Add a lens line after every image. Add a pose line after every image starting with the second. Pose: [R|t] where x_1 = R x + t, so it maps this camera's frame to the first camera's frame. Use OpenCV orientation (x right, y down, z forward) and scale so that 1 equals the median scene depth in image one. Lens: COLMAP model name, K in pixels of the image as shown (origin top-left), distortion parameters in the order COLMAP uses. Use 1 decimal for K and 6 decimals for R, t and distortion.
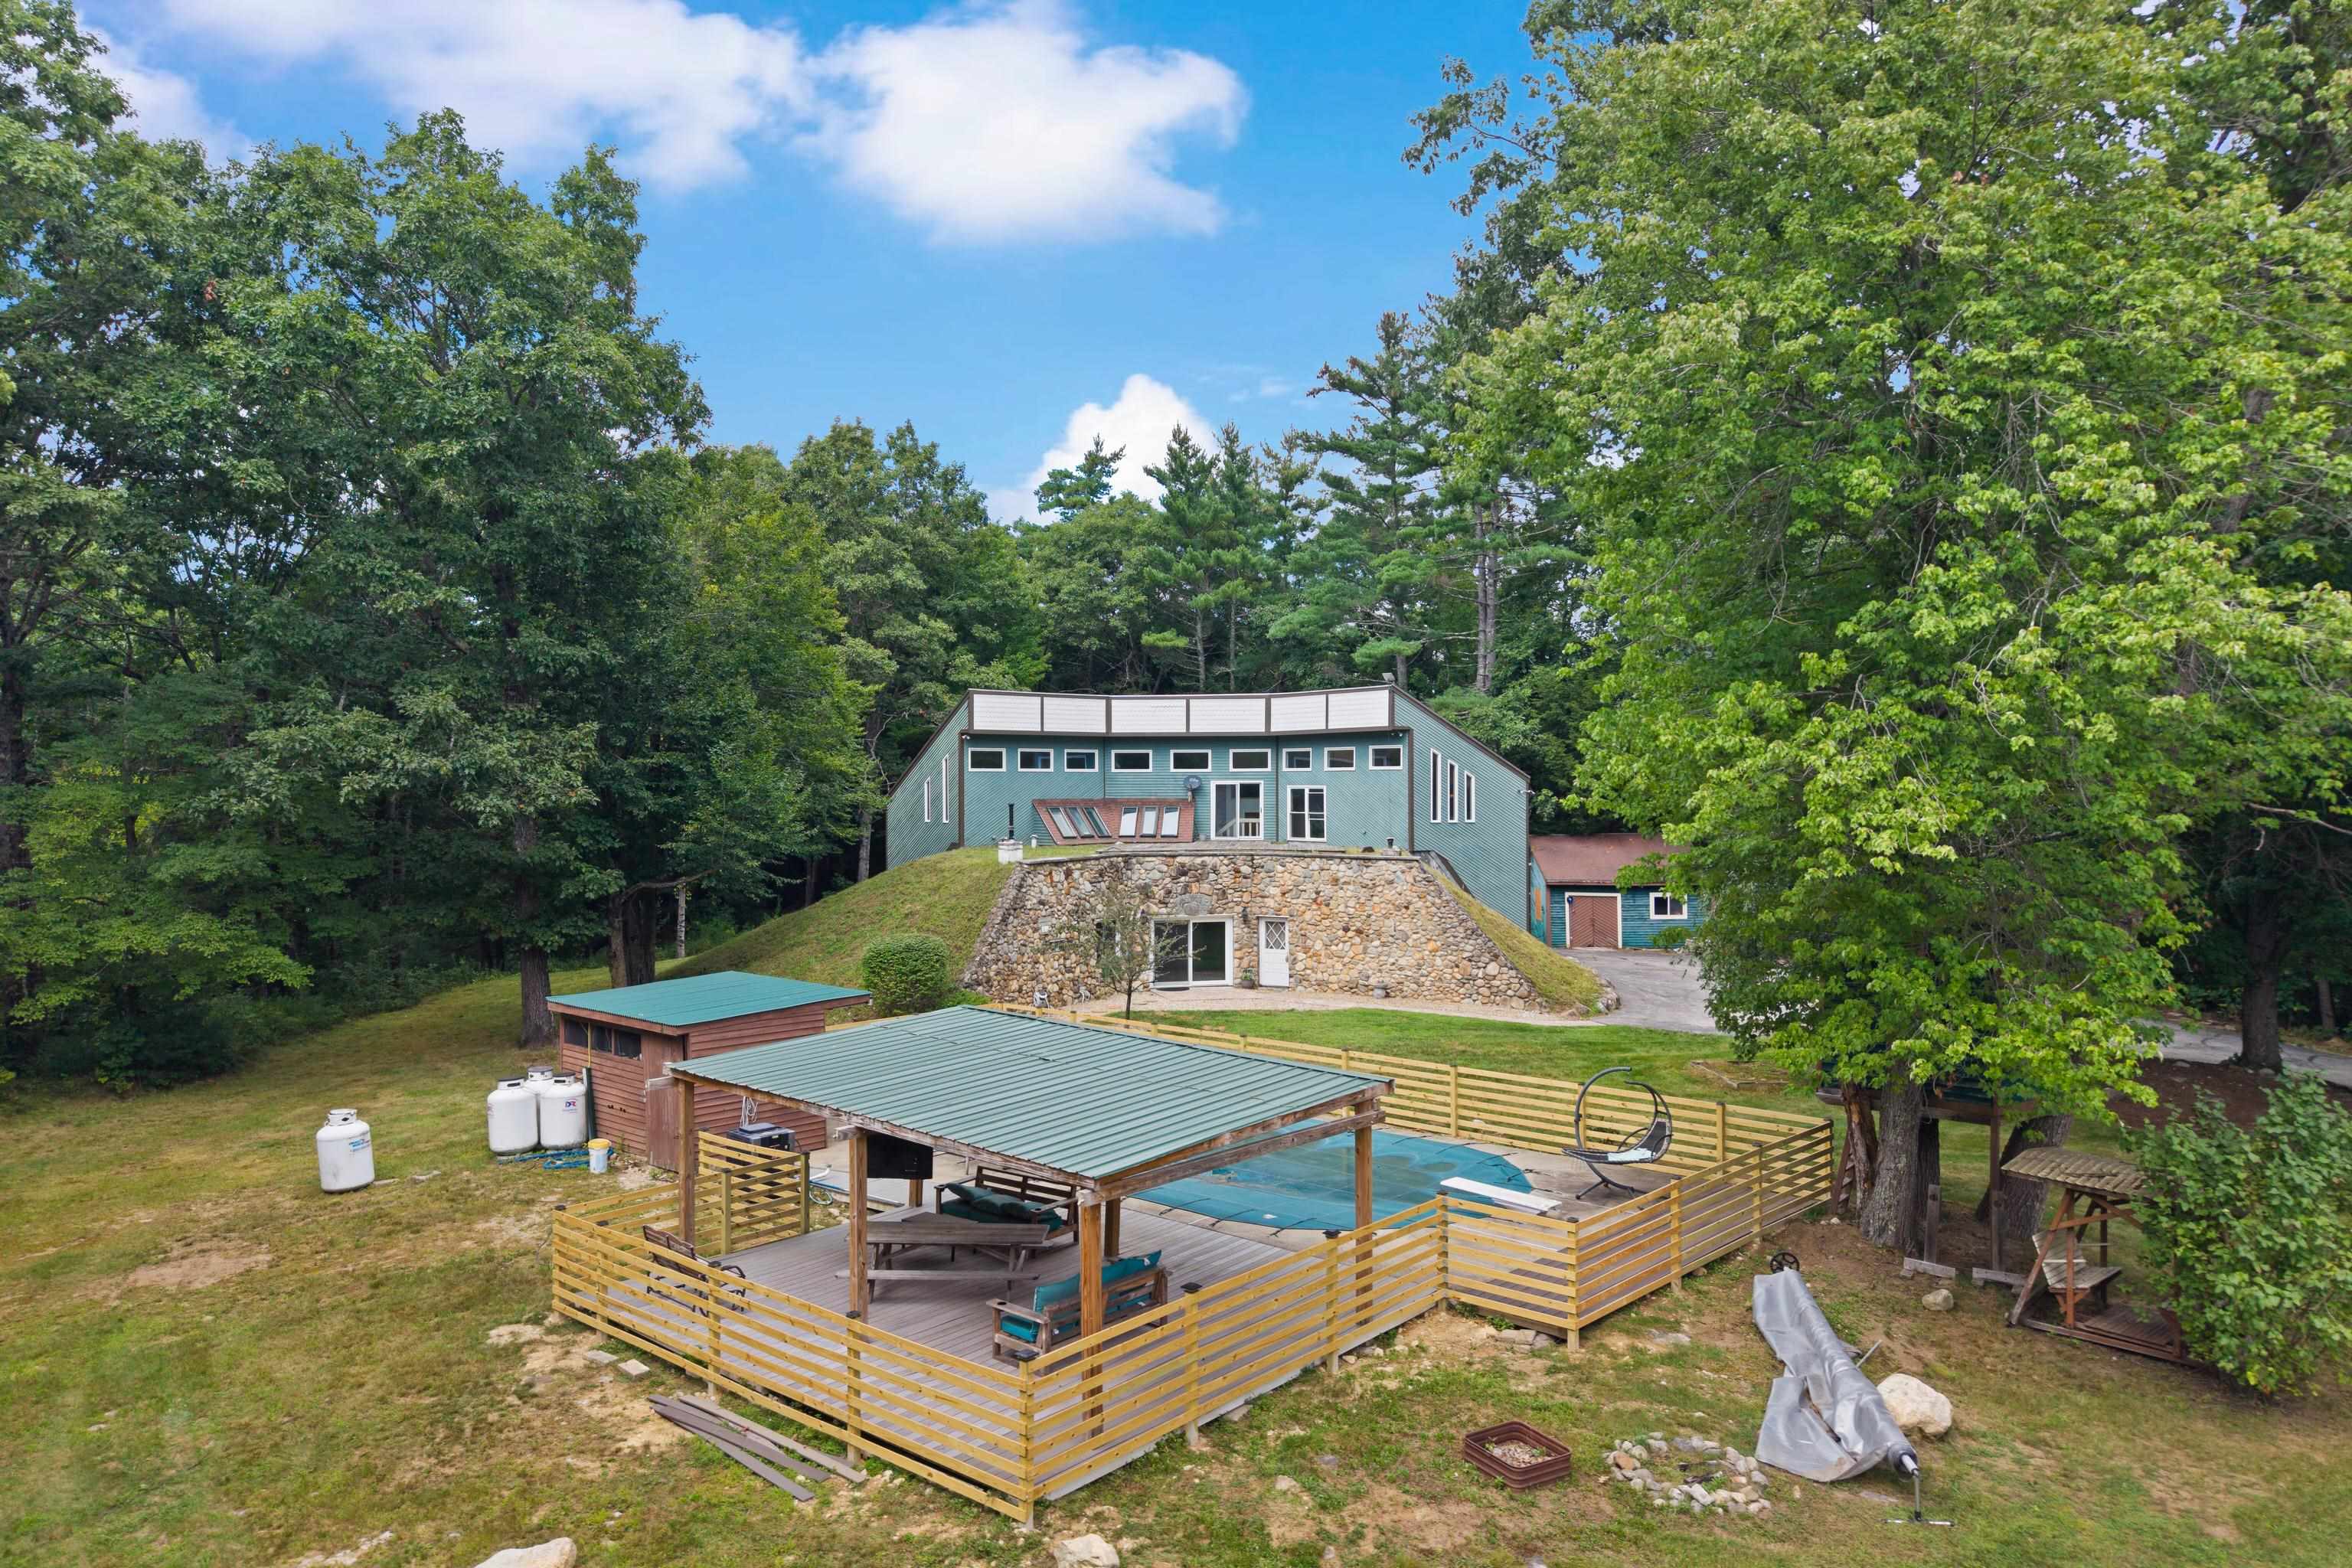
lens RADIAL K [[1545.4, 0, 1176.0], [0, 1545.4, 784.0], [0, 0, 1]] dist [0.088422, -0.182380]
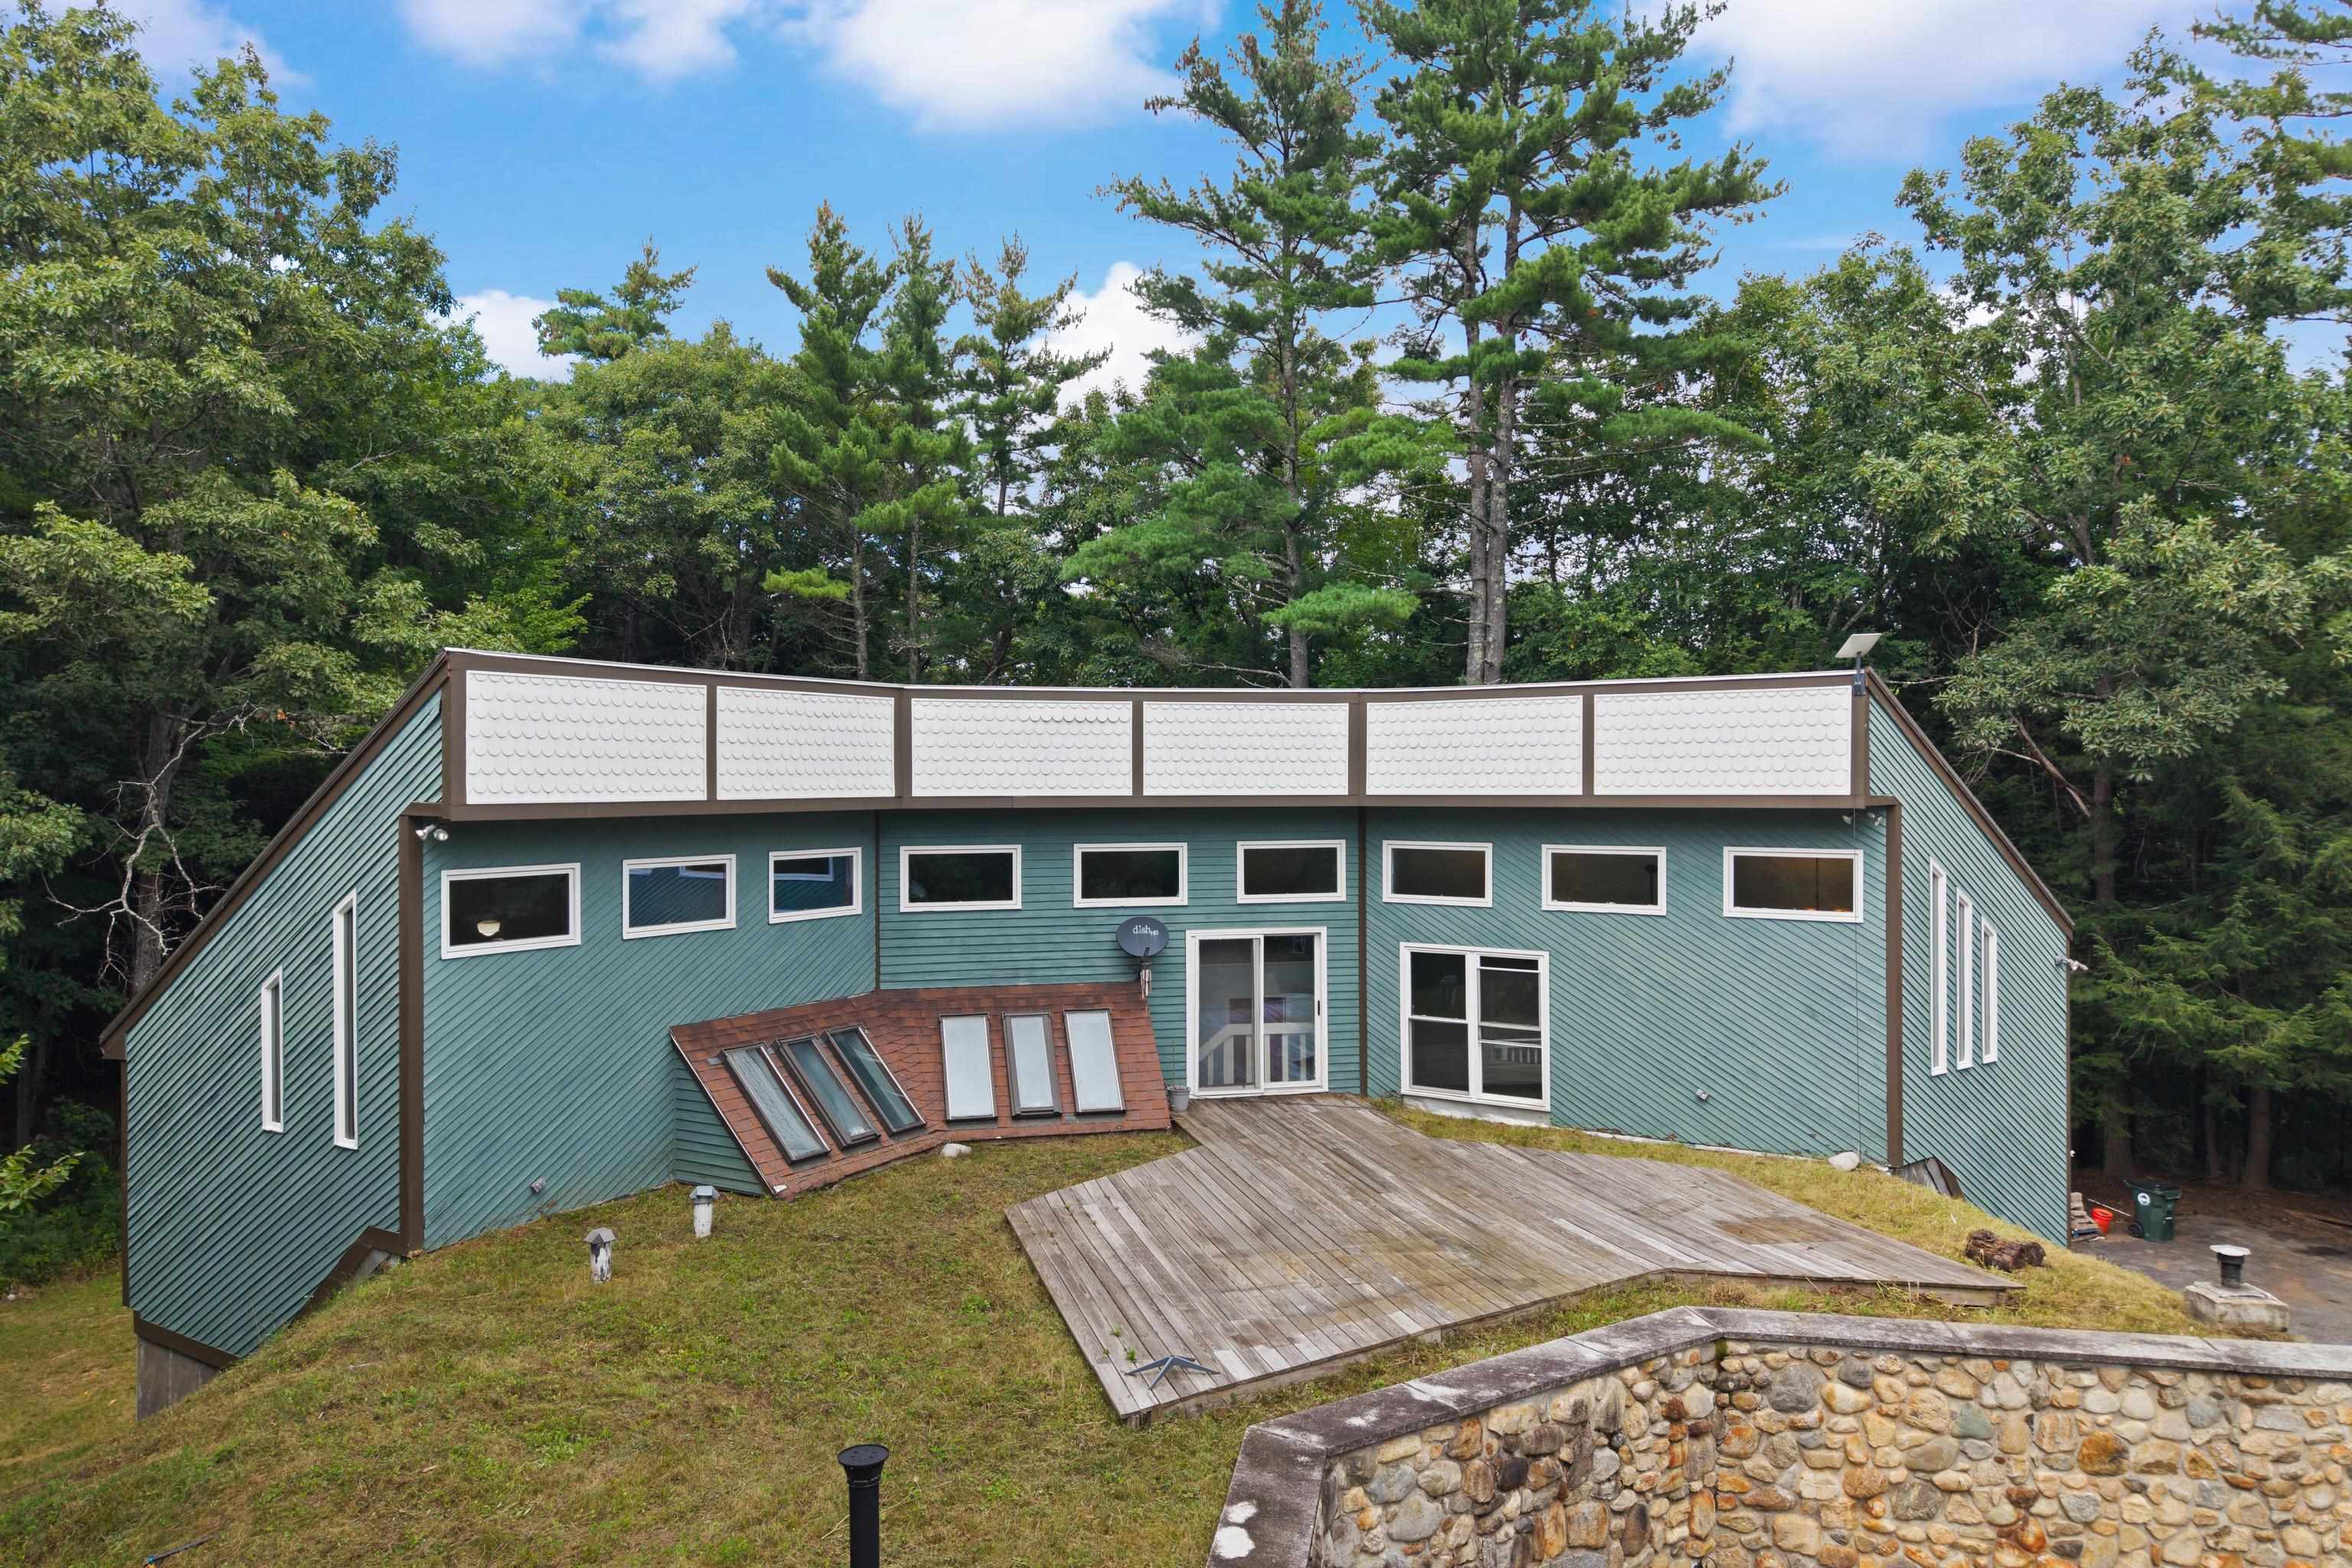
lens RADIAL K [[1545.8, 0, 1176.0], [0, 1545.8, 784.0], [0, 0, 1]] dist [0.030710, -0.032796]
pose [[0.943270, 0.000017, 0.332027, -0.098465], [-0.000708, 0.999998, 0.001961, -0.036944], [-0.332027, -0.002085, 0.943268, 0.672542]]
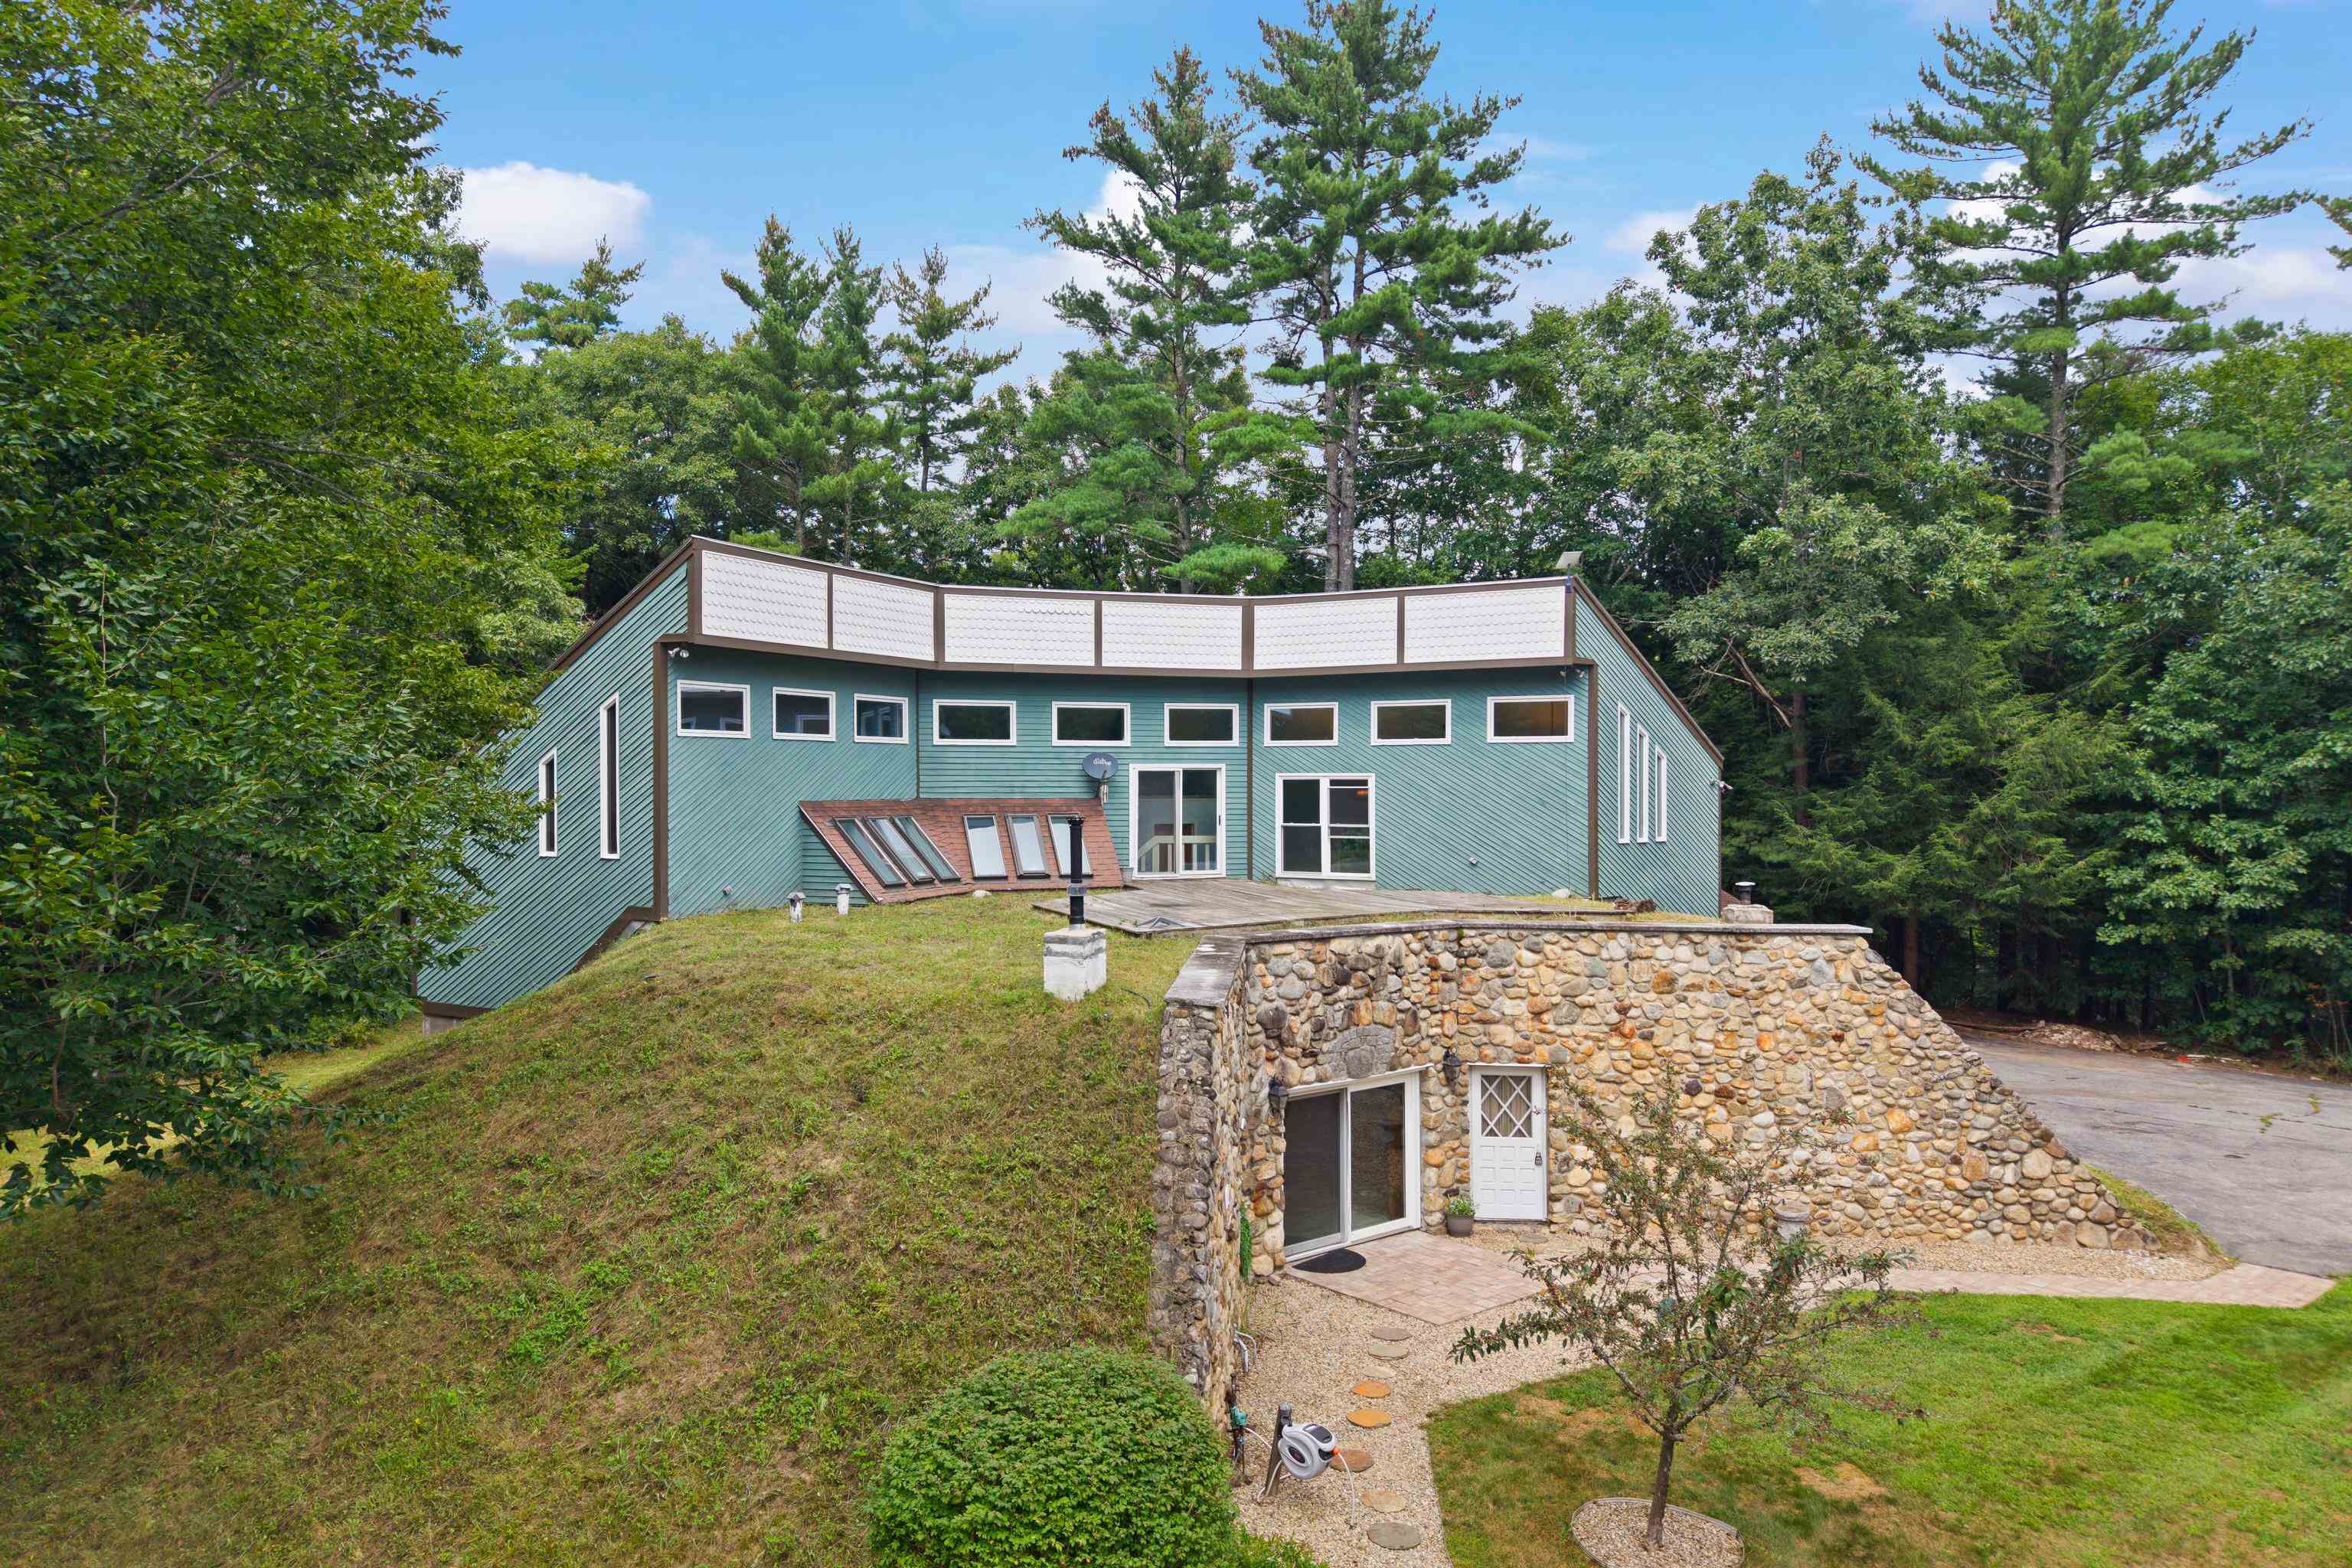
lens RADIAL K [[1545.4, 0, 1176.0], [0, 1545.4, 784.0], [0, 0, 1]] dist [0.088422, -0.182380]
pose [[0.909639, 0.001129, 0.415397, -0.177035], [-0.002261, 0.999995, 0.002234, 0.003481], [-0.415393, -0.002972, 0.909637, 0.534213]]
